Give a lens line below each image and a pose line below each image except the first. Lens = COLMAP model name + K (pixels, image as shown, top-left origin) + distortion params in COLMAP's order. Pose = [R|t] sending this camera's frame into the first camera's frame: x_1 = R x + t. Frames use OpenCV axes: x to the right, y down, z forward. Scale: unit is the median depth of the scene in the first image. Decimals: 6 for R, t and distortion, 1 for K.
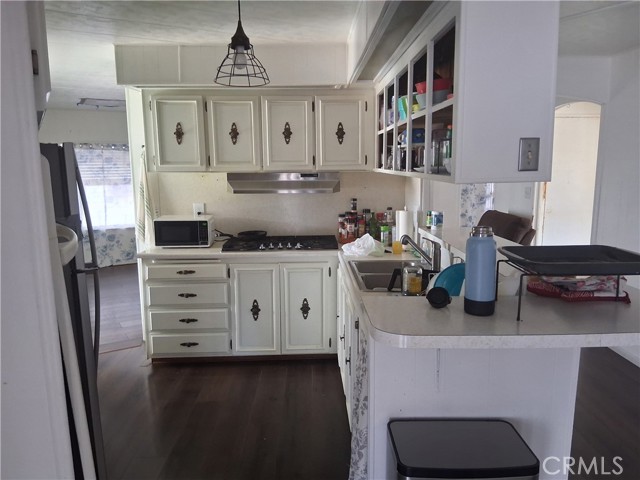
lens RADIAL K [[436.1, 0, 313.5], [0, 436.1, 236.9], [0, 0, 1]] dist [0.095359, -0.136054]
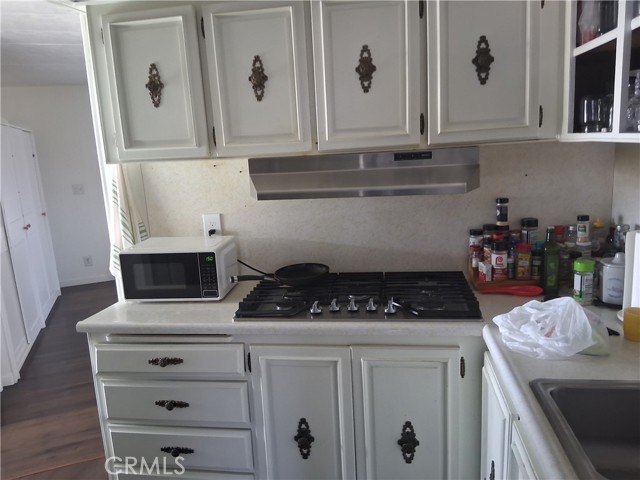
lens RADIAL K [[436.1, 0, 313.5], [0, 436.1, 236.9], [0, 0, 1]] dist [0.095359, -0.136054]
pose [[0.981349, -0.007501, -0.192090, -0.024896], [0.016243, 0.998901, 0.043976, -0.076968], [0.191549, -0.046276, 0.980392, 0.514343]]
